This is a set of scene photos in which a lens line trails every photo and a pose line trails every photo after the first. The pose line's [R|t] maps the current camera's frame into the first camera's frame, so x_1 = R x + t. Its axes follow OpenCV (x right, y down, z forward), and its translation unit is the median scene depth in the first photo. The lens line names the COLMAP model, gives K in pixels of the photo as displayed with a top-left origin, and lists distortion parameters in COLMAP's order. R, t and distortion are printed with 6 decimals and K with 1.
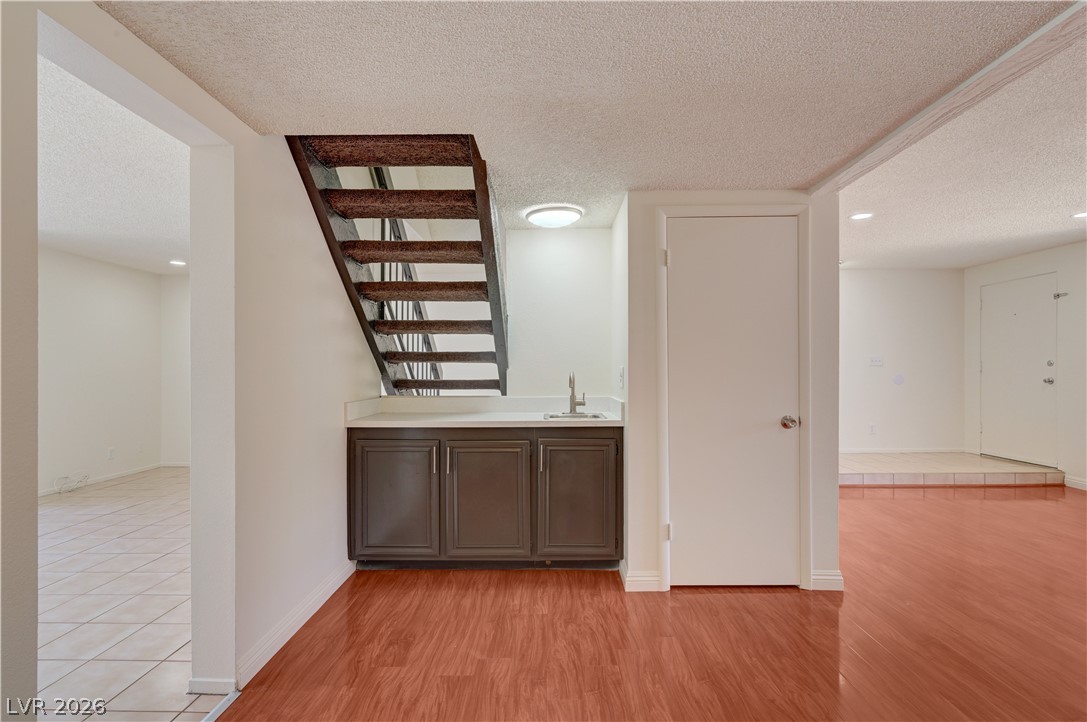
lens RADIAL K [[505.1, 0, 544.2], [0, 505.1, 370.1], [0, 0, 1]] dist [-0.002867, 0.000406]
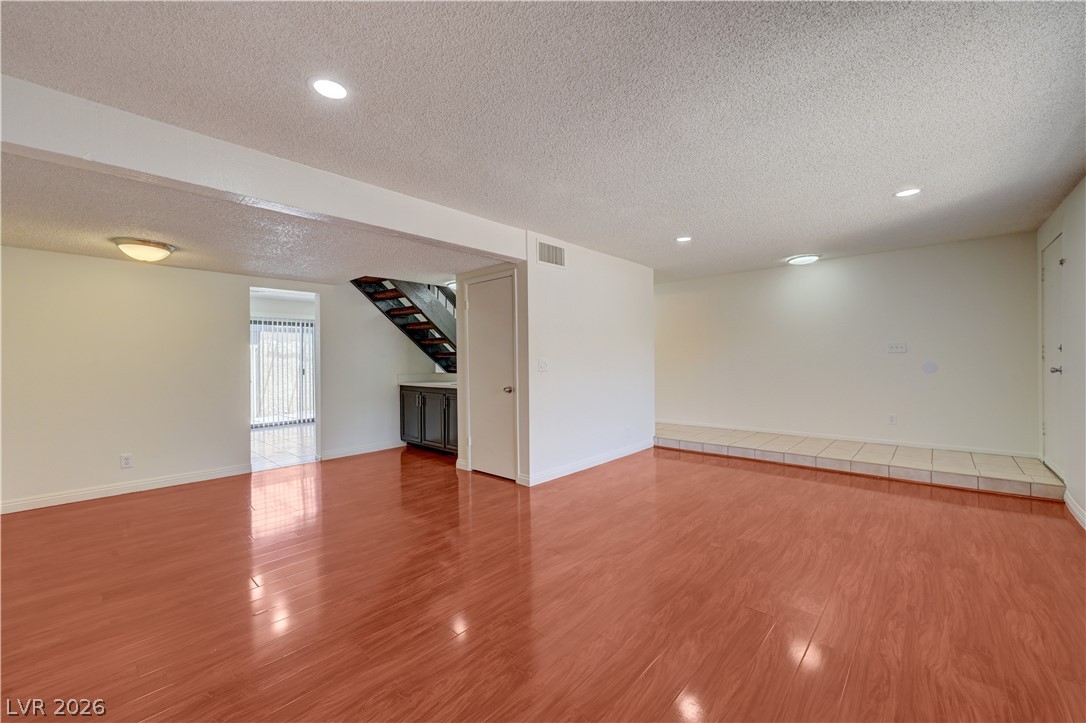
lens RADIAL K [[434.0, 0, 546.2], [0, 434.0, 361.2], [0, 0, 1]] dist [-0.000956, 0.000536]
pose [[0.750434, 0.000690, -0.660945, 1.560602], [0.009238, 0.999891, 0.011533, -0.016345], [0.660881, -0.014761, 0.750346, -0.082141]]
